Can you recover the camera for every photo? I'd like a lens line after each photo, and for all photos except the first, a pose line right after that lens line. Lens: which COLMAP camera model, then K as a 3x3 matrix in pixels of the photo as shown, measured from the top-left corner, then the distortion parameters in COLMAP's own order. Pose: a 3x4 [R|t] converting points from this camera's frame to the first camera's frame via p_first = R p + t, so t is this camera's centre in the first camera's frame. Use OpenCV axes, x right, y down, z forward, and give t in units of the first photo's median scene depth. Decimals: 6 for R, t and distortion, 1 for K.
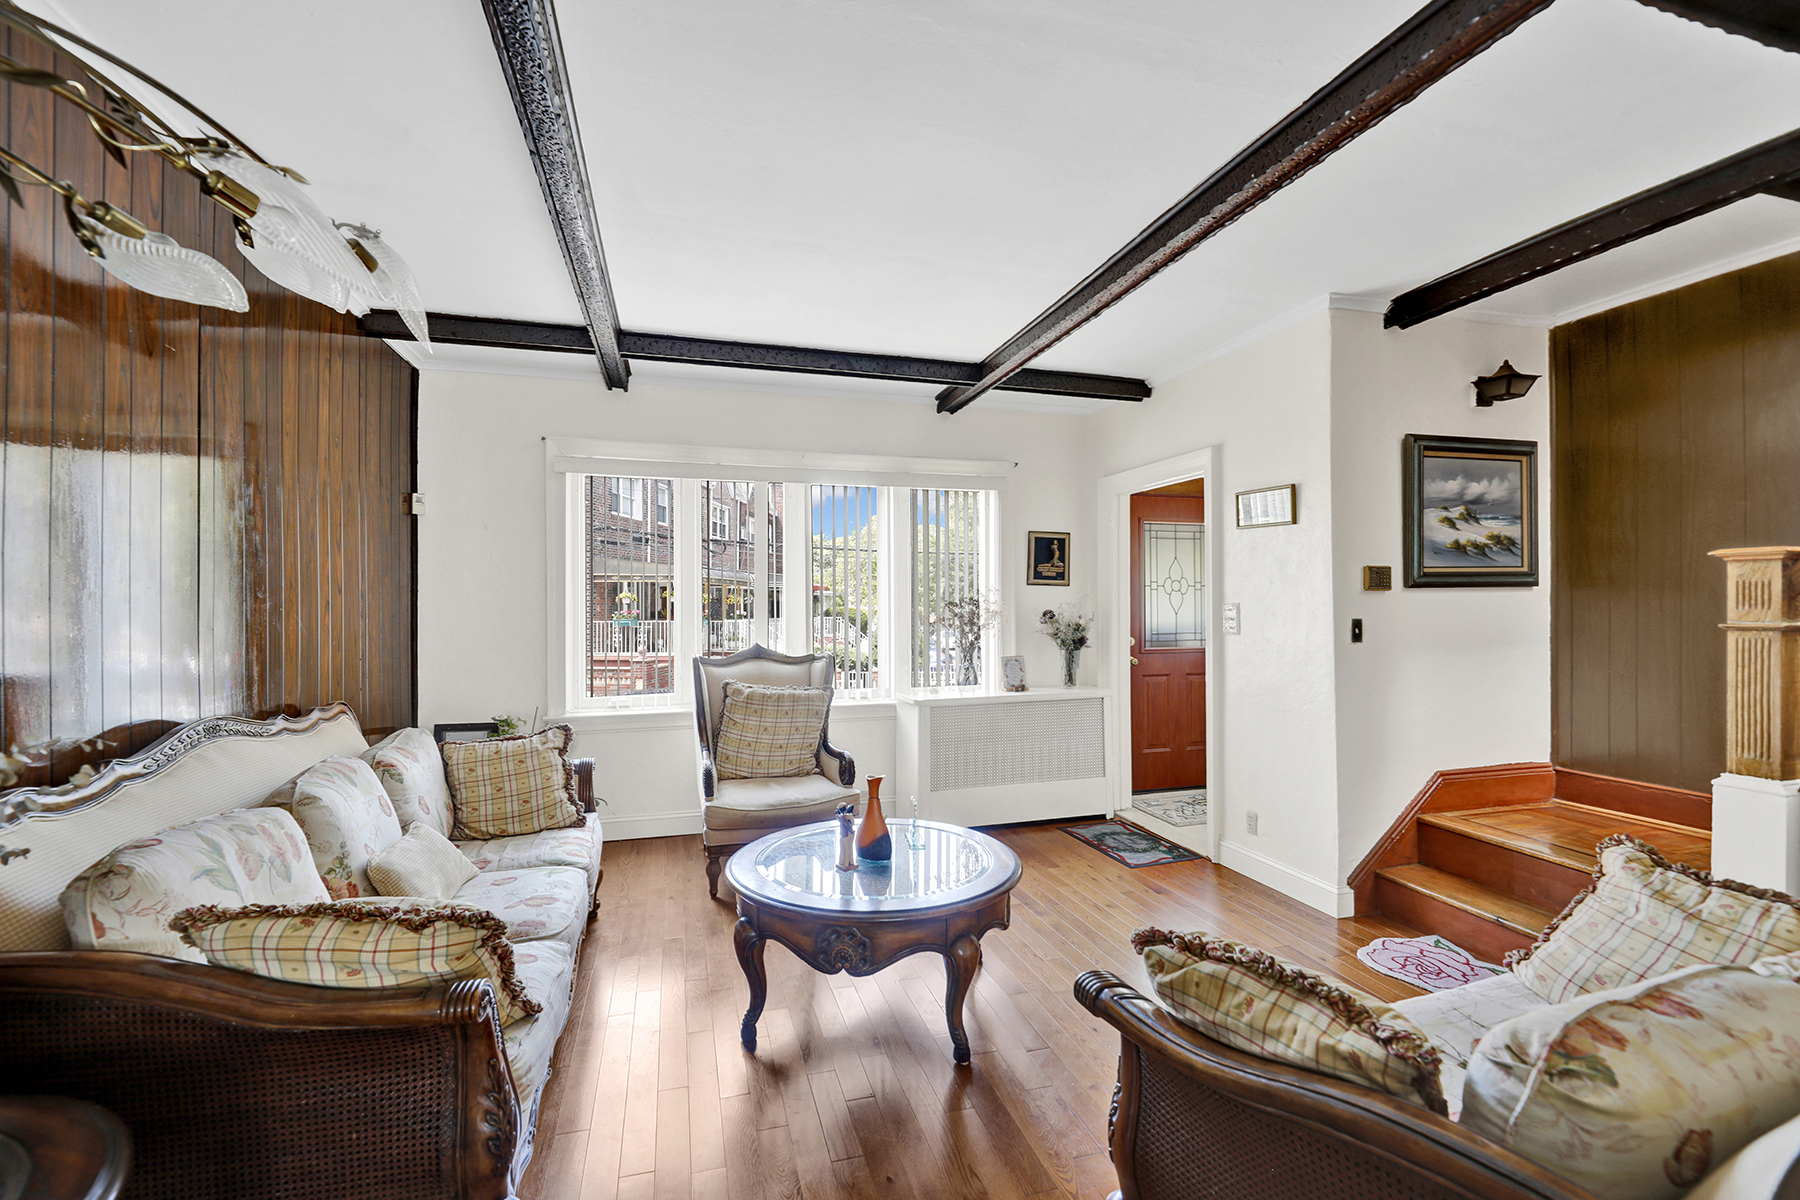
lens RADIAL K [[760.4, 0, 892.6], [0, 760.4, 597.5], [0, 0, 1]] dist [0.001148, -0.004174]
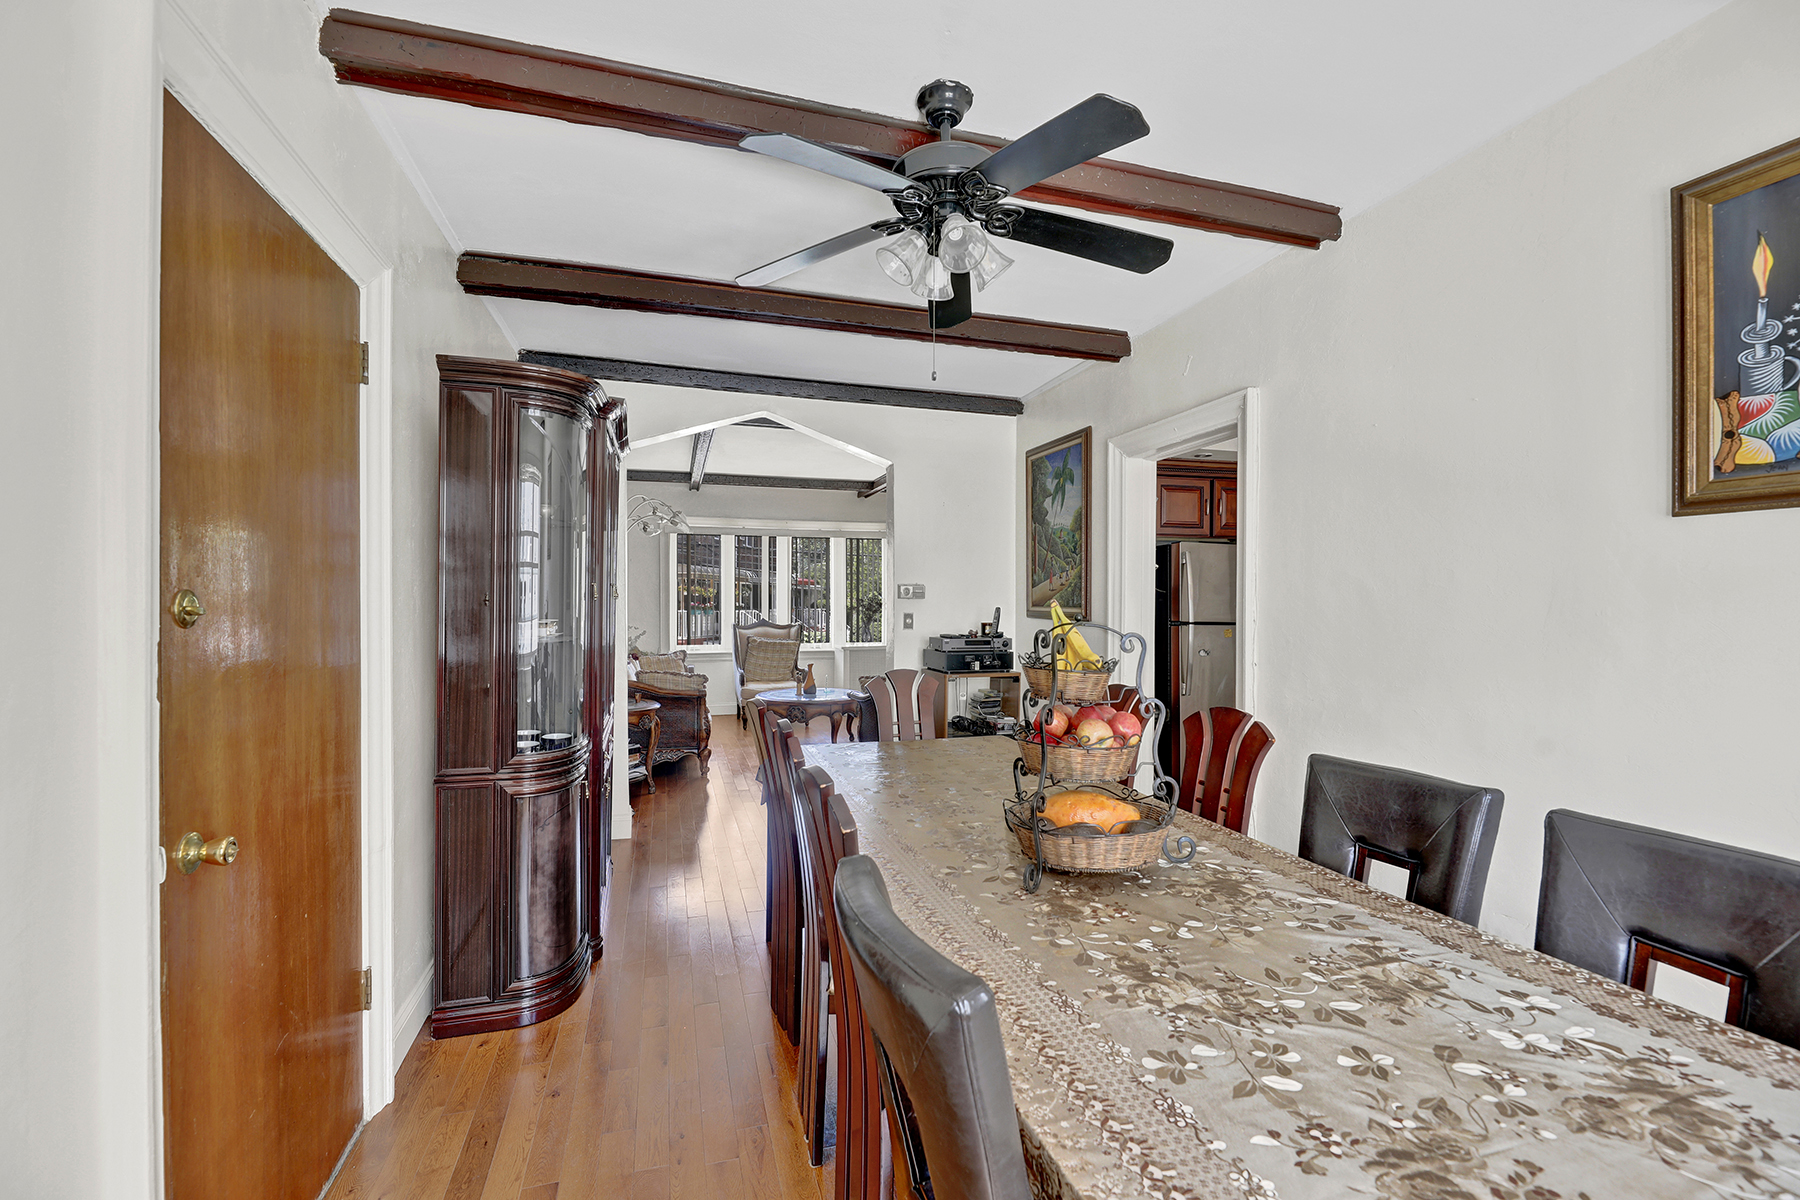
lens RADIAL K [[760.4, 0, 892.6], [0, 760.4, 597.5], [0, 0, 1]] dist [0.001148, -0.004174]
pose [[0.999937, 0.005432, 0.009813, 0.160057], [-0.005522, 0.999942, 0.009197, -0.019057], [-0.009763, -0.009251, 0.999910, -1.125127]]
